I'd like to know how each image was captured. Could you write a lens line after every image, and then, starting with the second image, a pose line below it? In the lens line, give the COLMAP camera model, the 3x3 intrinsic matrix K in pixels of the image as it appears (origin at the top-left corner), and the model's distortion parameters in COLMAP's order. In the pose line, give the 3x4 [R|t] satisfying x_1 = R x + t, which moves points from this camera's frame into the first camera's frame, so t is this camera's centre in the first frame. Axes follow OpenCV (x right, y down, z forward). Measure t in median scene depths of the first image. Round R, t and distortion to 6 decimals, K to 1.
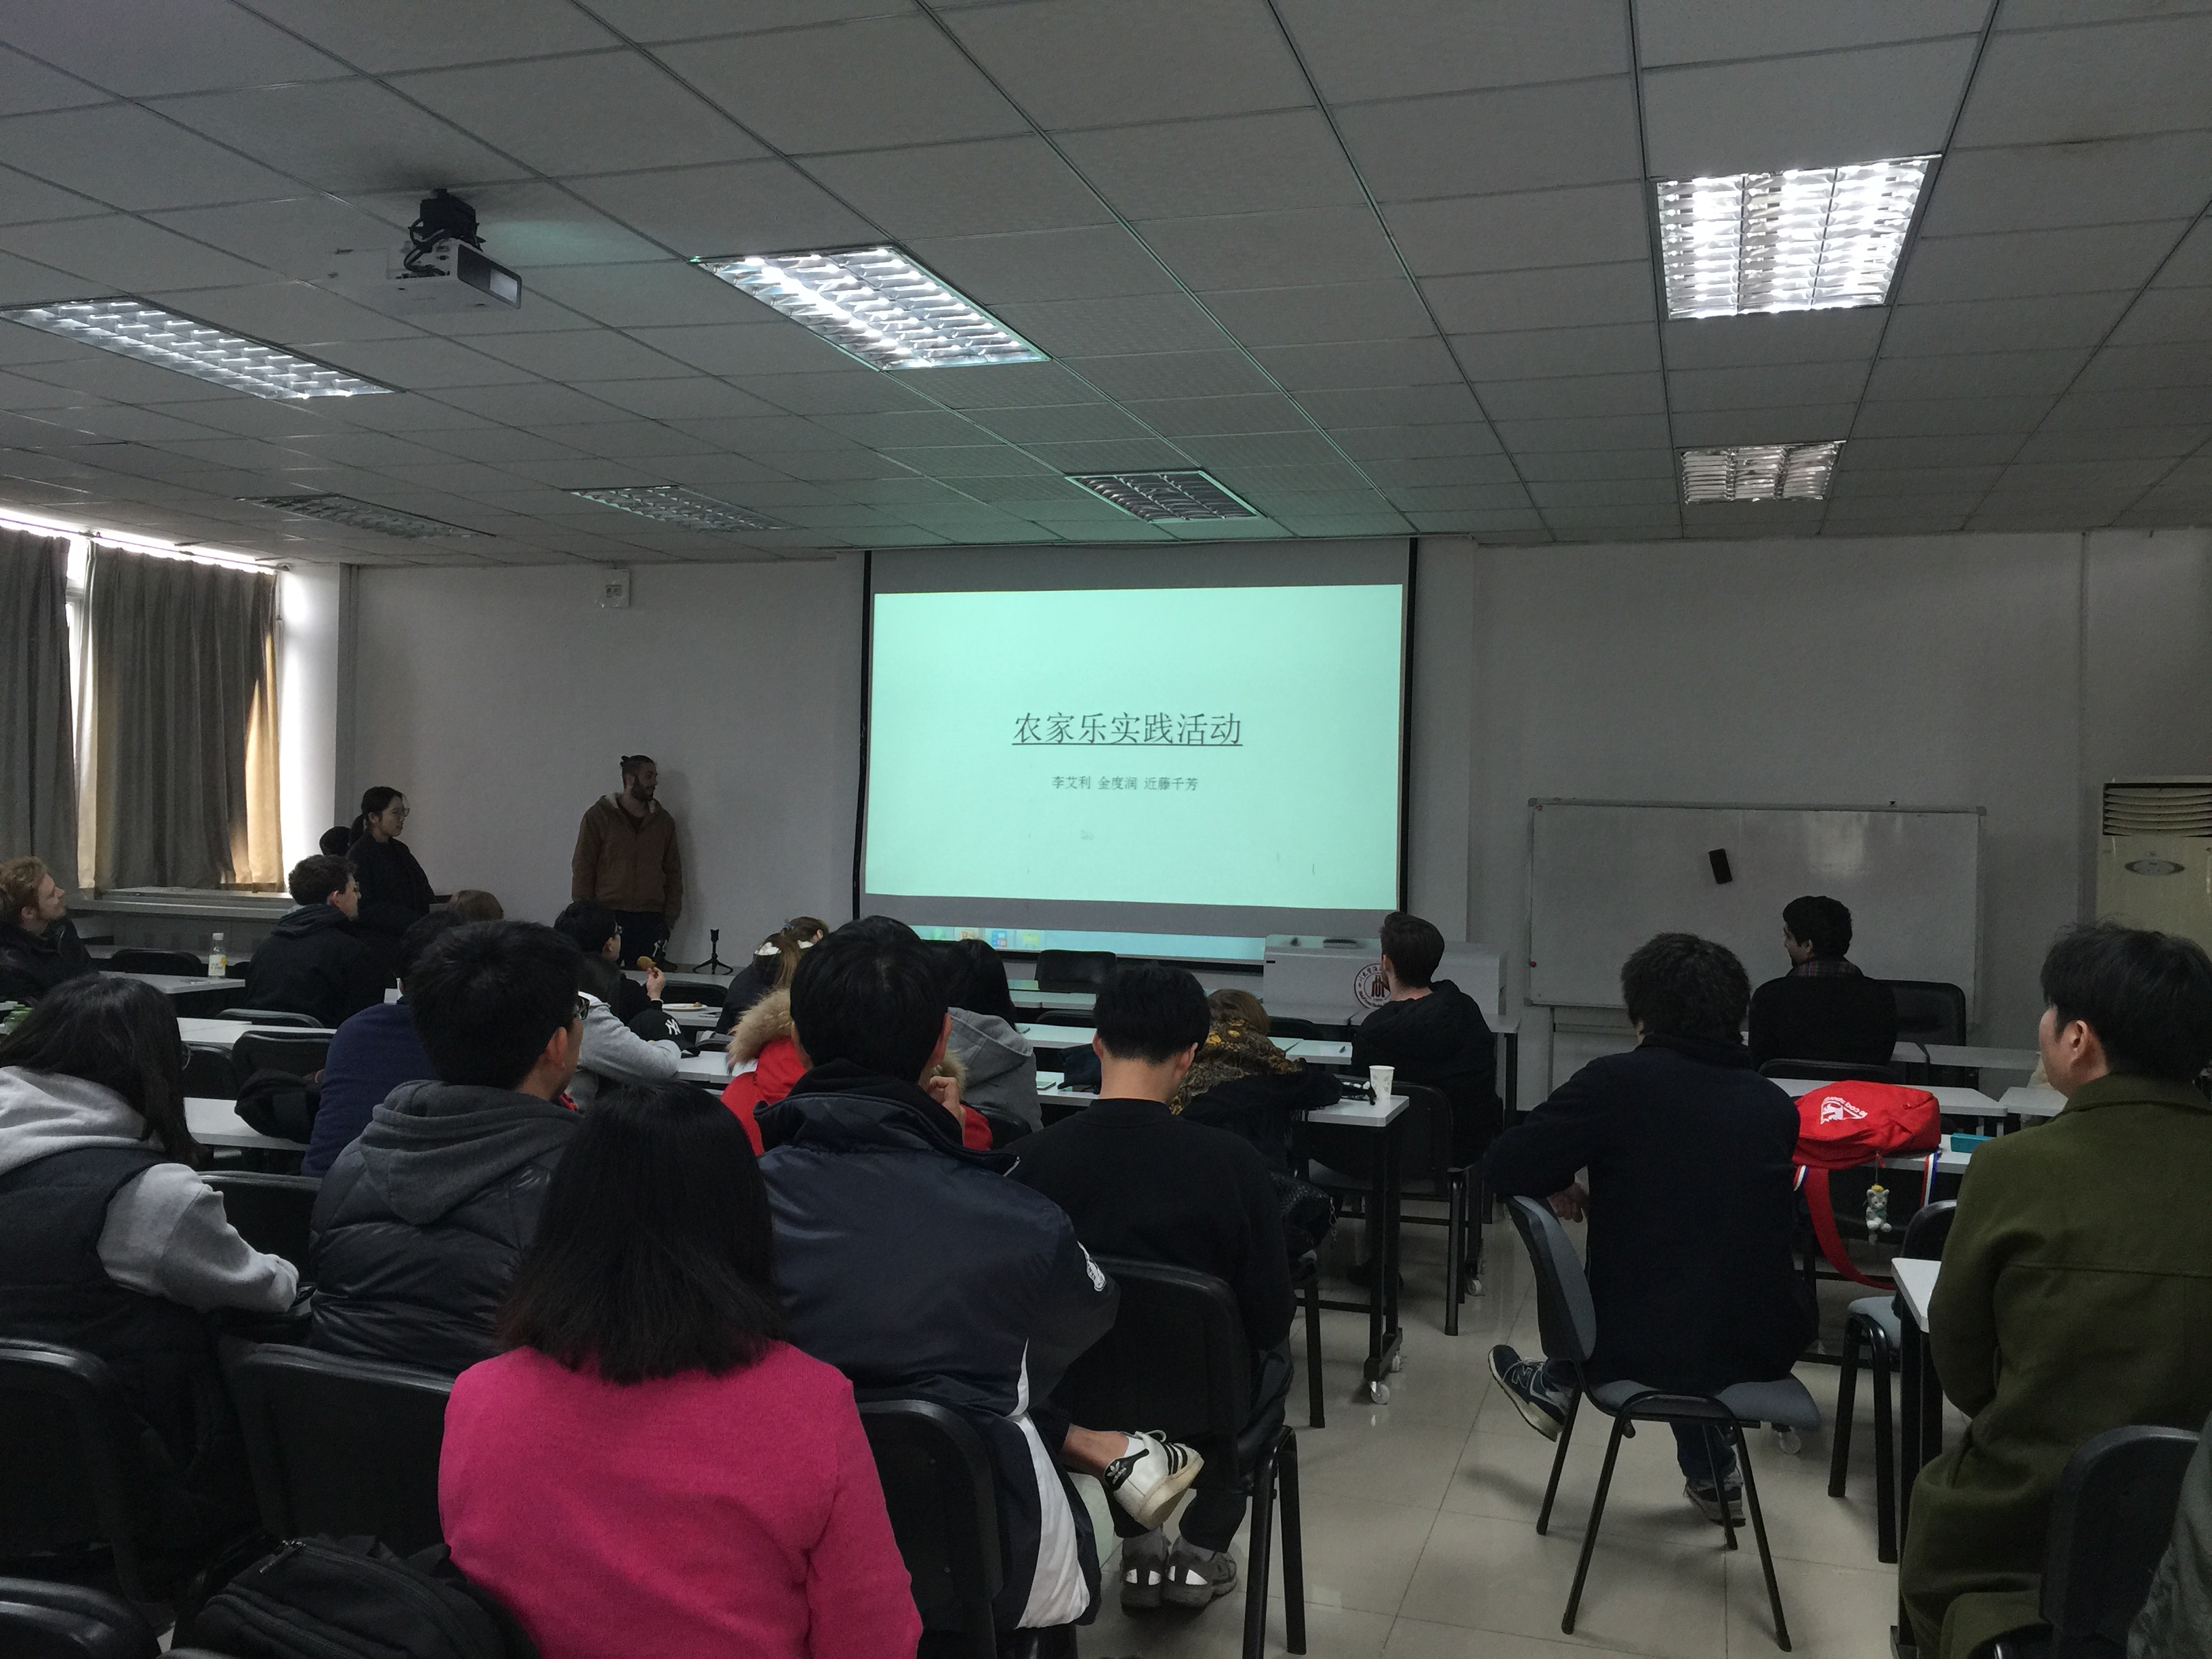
lens RADIAL K [[1889.8, 0, 1109.1], [0, 1889.8, 817.0], [0, 0, 1]] dist [0.085103, -0.116862]
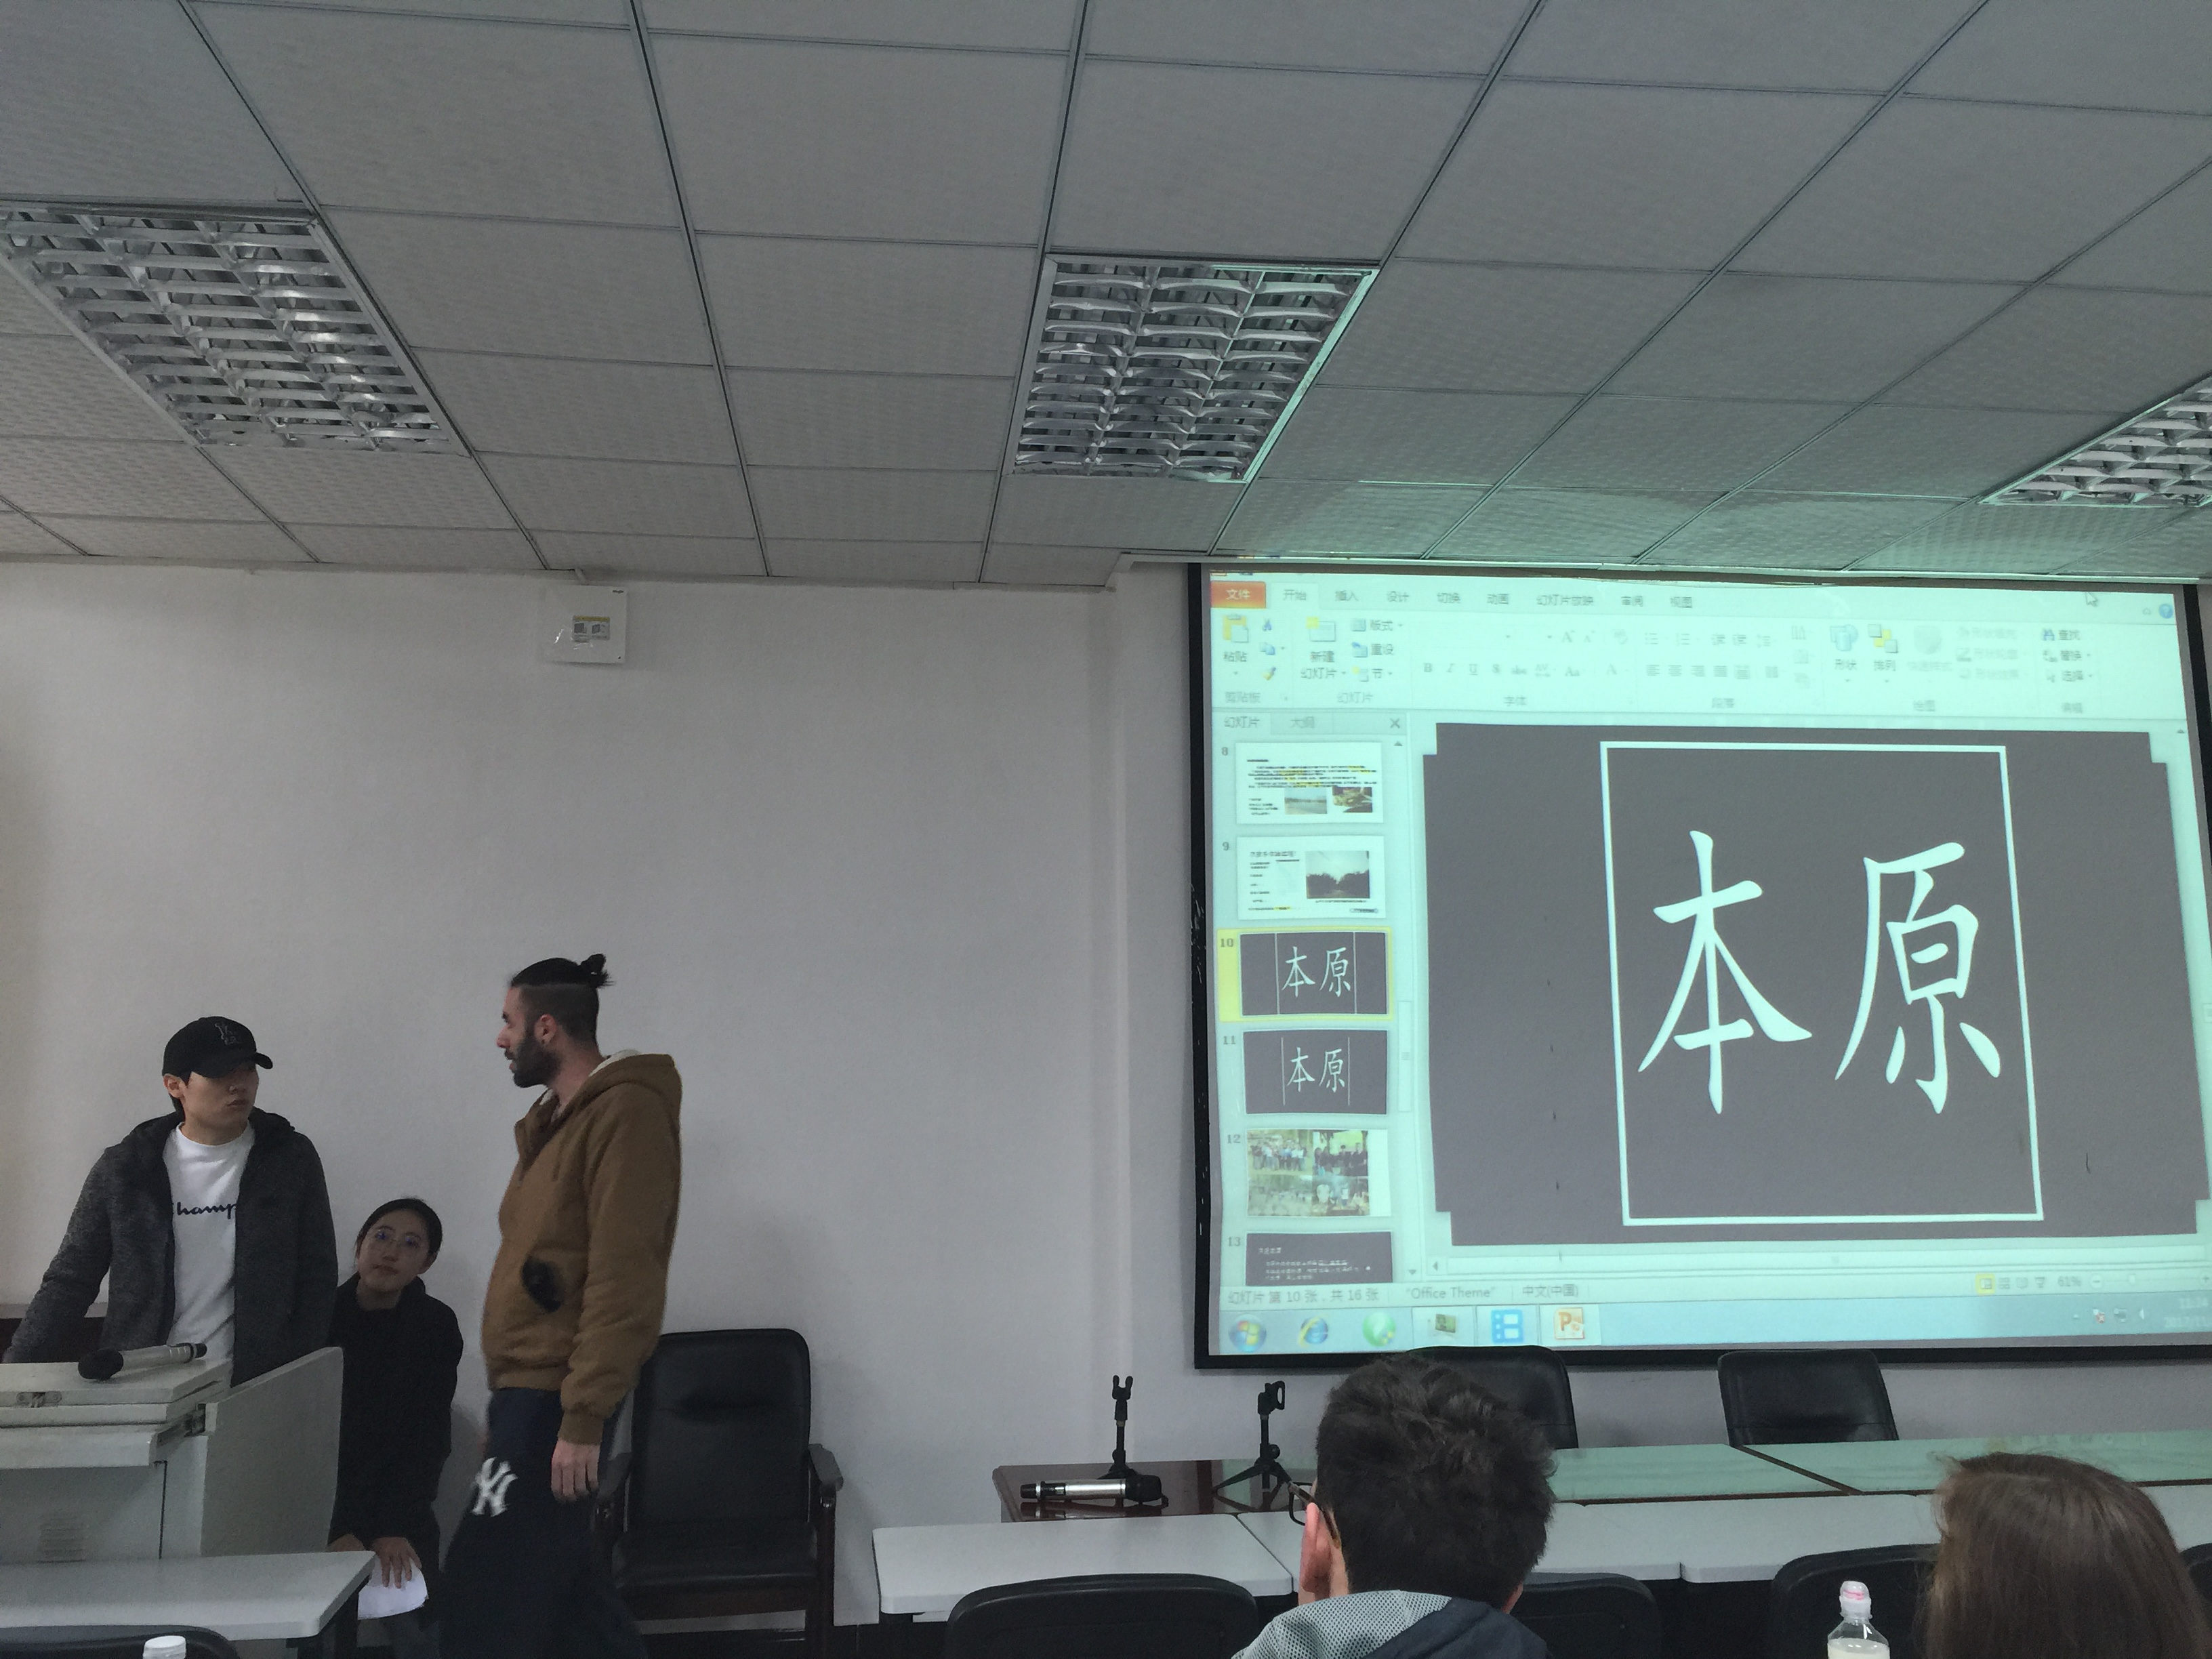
lens RADIAL K [[1889.8, 0, 1123.9], [0, 1889.8, 813.1], [0, 0, 1]] dist [0.085103, -0.116862]
pose [[0.909443, 0.029709, 0.414766, -0.432841], [0.027016, 0.991116, -0.130228, -0.009259], [-0.414950, 0.129640, 0.900561, 0.670515]]
